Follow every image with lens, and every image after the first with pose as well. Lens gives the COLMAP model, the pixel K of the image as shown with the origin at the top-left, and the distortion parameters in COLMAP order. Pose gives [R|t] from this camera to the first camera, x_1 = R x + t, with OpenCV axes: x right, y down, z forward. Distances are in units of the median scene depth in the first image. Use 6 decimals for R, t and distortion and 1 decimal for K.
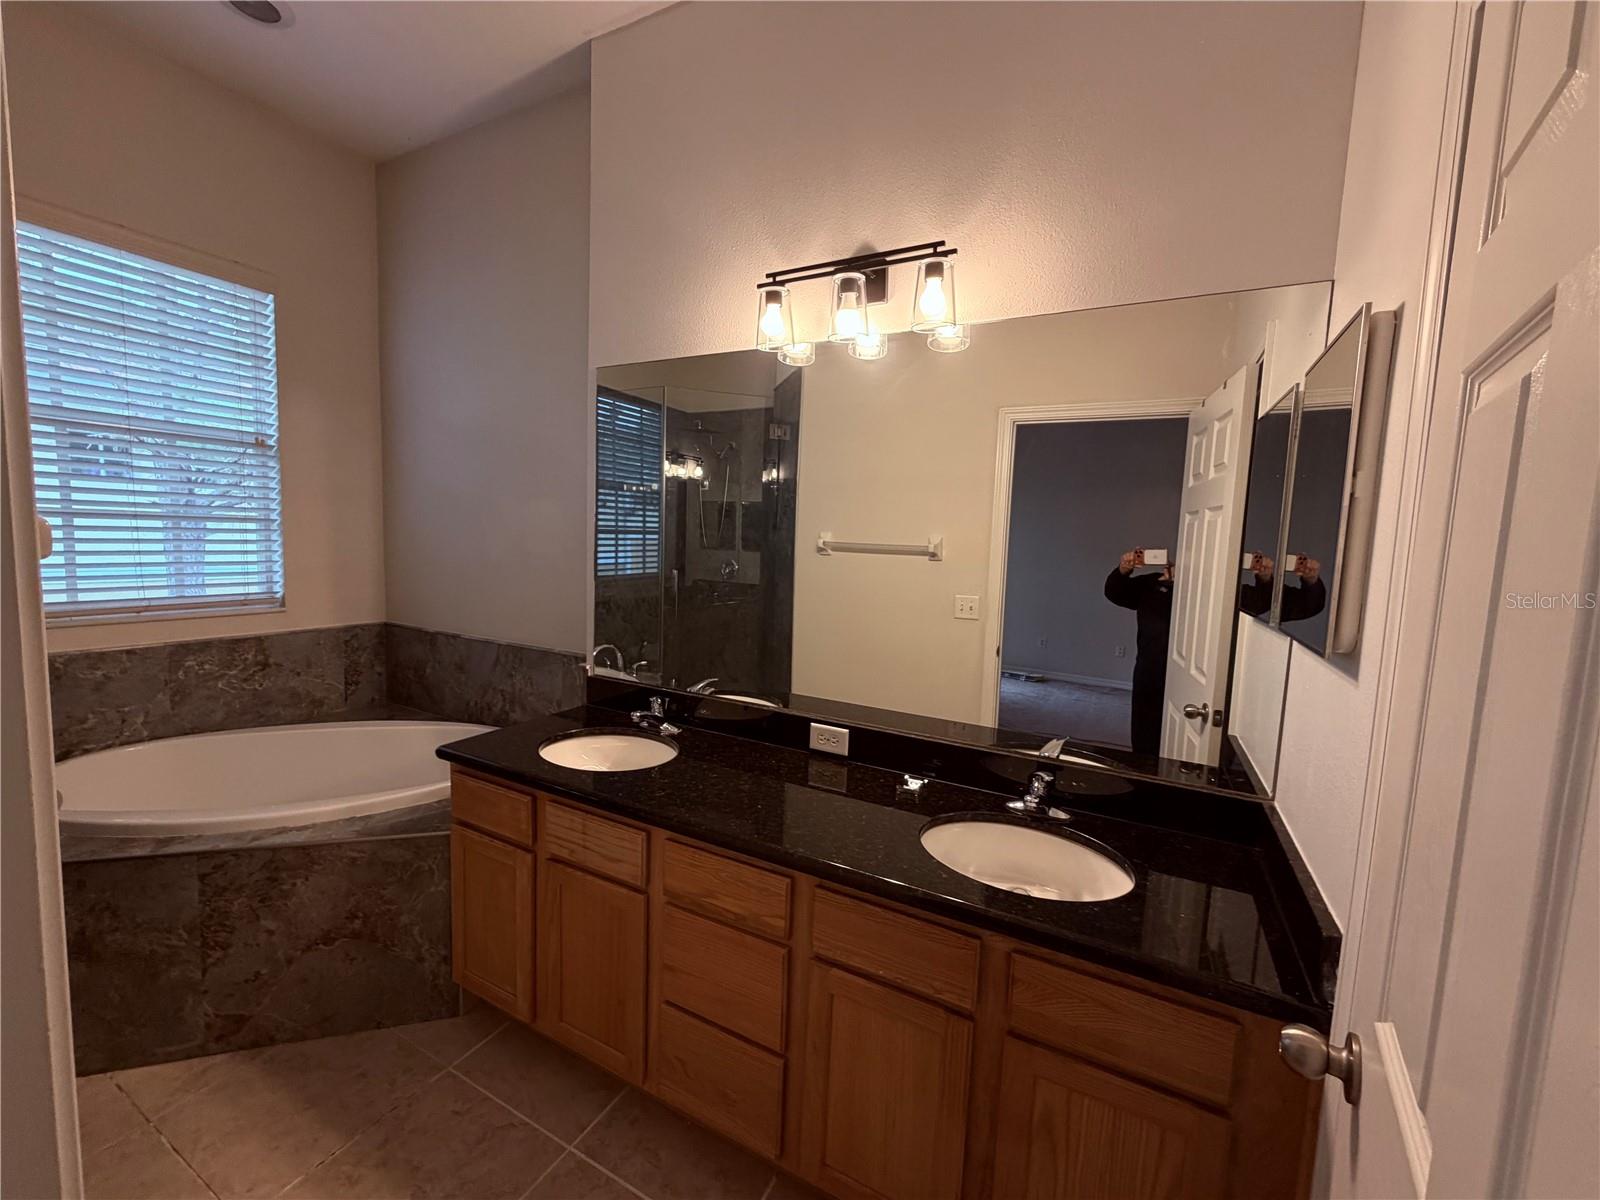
lens RADIAL K [[641.6, 0, 800.0], [0, 641.6, 600.0], [0, 0, 1]] dist [-0.000774, -0.000104]
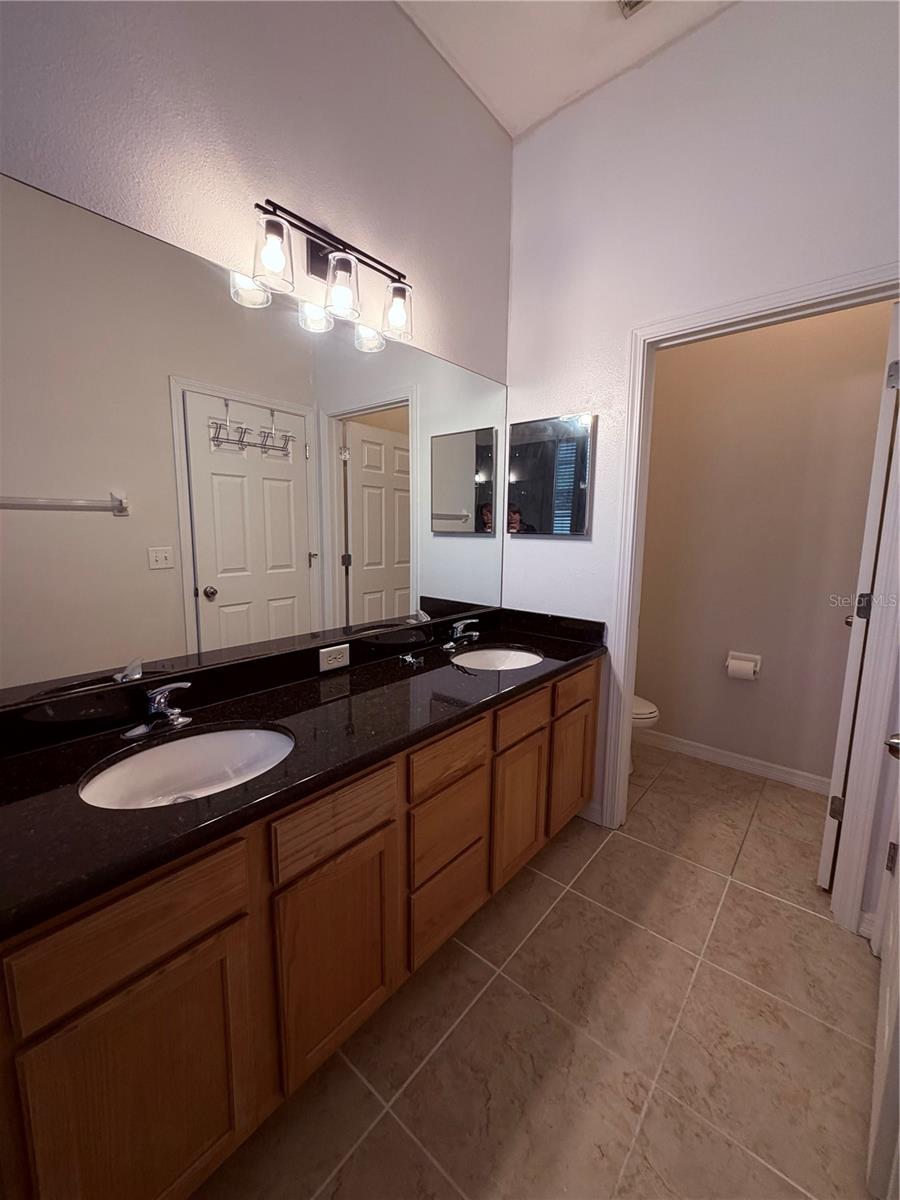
lens RADIAL K [[481.2, 0, 450.0], [0, 481.2, 600.0], [0, 0, 1]] dist [-0.000774, -0.000104]
pose [[0.208841, -0.179855, 0.961269, -0.774887], [0.088787, 0.982371, 0.164514, -0.018024], [-0.973911, 0.050991, 0.221129, 0.601472]]
